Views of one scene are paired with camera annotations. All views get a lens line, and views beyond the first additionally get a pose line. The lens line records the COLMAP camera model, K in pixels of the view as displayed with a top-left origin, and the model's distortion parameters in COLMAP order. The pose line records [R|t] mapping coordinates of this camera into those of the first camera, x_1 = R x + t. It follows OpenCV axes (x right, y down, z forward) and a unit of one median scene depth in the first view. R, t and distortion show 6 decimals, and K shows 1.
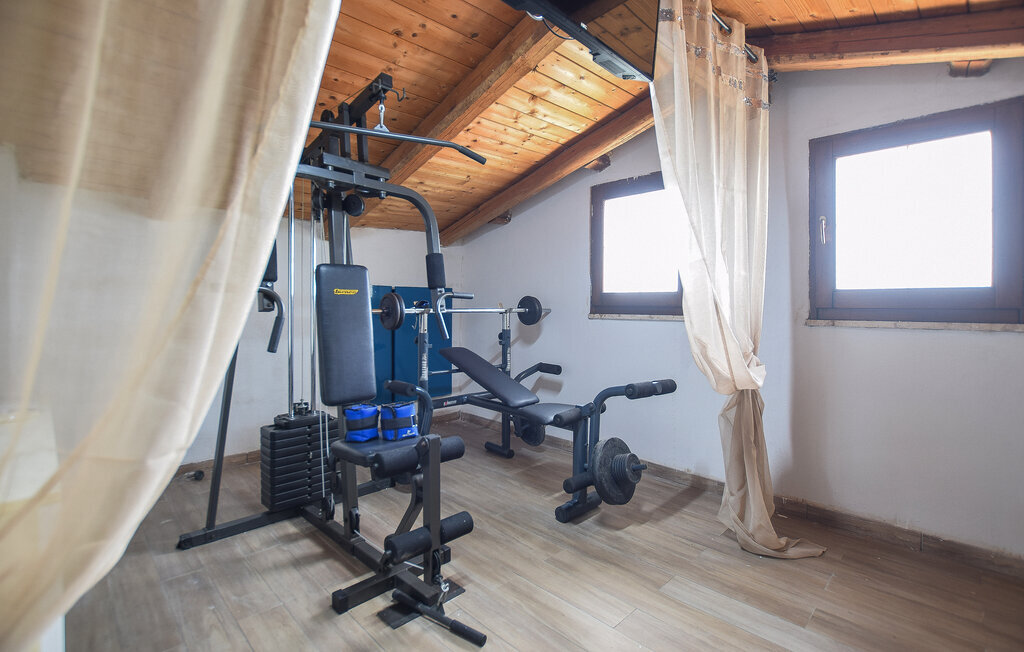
lens RADIAL K [[478.1, 0, 571.0], [0, 478.1, 306.7], [0, 0, 1]] dist [-0.022045, 0.000267]
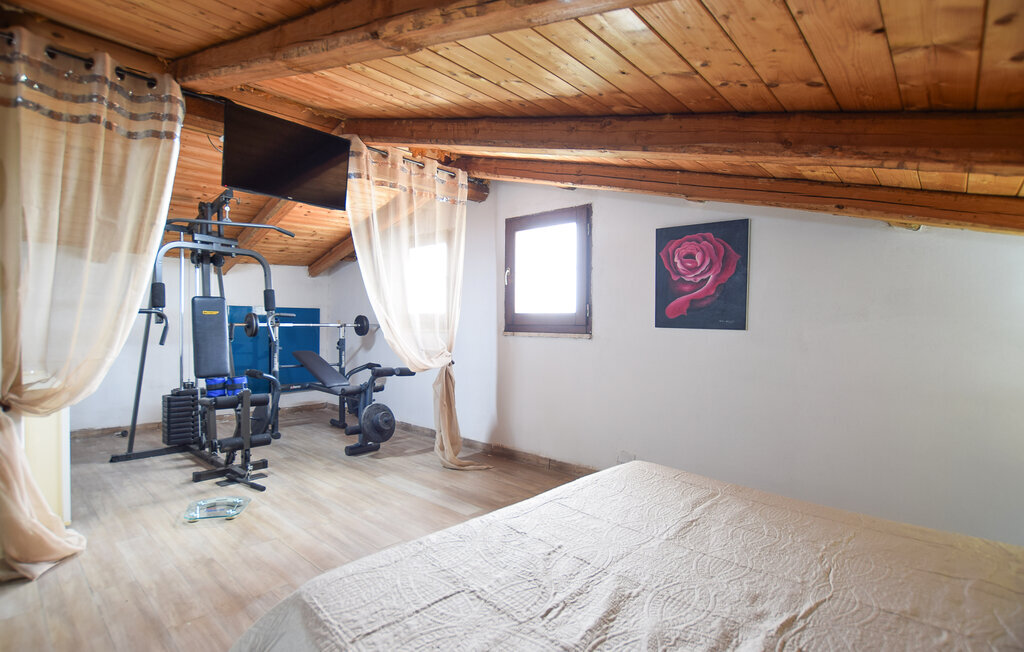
lens RADIAL K [[478.1, 0, 510.3], [0, 478.1, 329.0], [0, 0, 1]] dist [-0.022045, 0.000267]
pose [[0.999912, 0.008241, 0.010412, 0.570577], [-0.008336, 0.999923, 0.009150, 0.002852], [-0.010335, -0.009236, 0.999904, -0.692749]]
